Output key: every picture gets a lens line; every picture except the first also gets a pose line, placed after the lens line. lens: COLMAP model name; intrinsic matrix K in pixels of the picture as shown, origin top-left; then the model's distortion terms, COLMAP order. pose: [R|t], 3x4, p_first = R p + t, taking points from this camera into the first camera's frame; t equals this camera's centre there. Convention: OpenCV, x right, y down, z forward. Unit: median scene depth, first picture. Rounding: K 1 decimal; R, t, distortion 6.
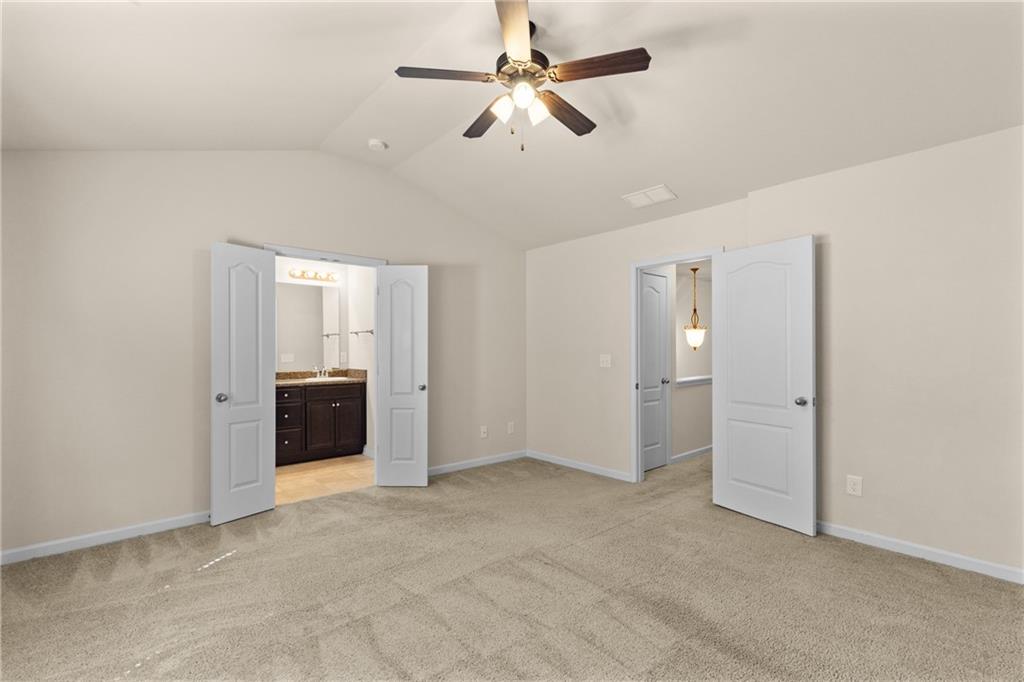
lens RADIAL K [[462.6, 0, 504.1], [0, 462.6, 346.9], [0, 0, 1]] dist [0.002562, -0.000152]
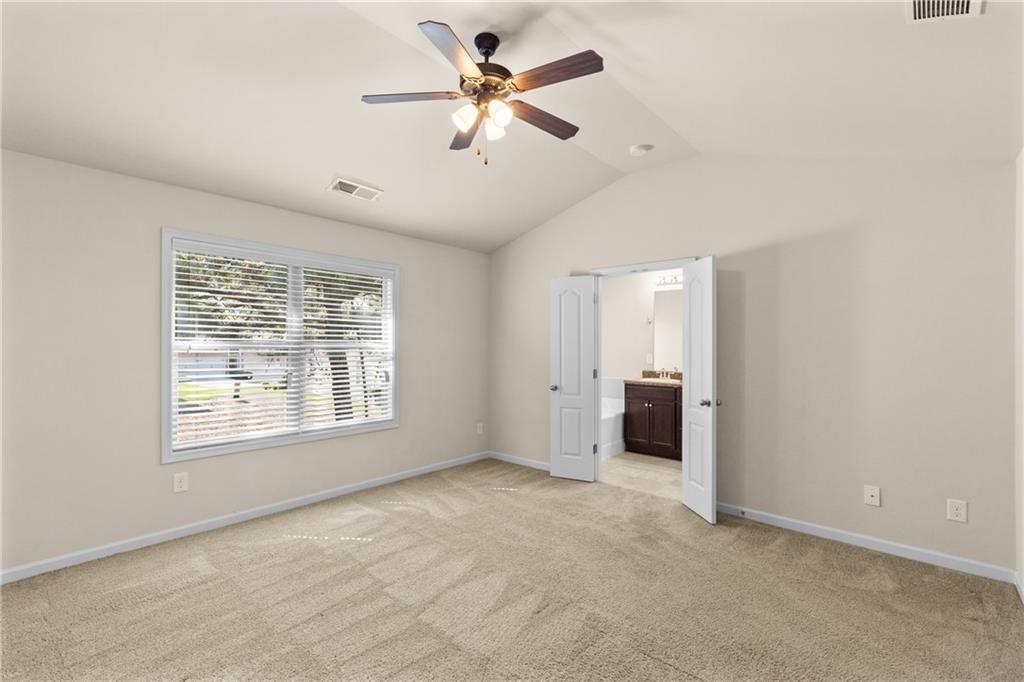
lens RADIAL K [[462.6, 0, 504.1], [0, 462.6, 346.9], [0, 0, 1]] dist [0.002562, -0.000152]
pose [[0.117201, 0.020326, -0.992900, 0.746525], [0.009697, 0.999719, 0.021610, -0.045483], [0.993061, -0.012161, 0.116971, 0.661363]]
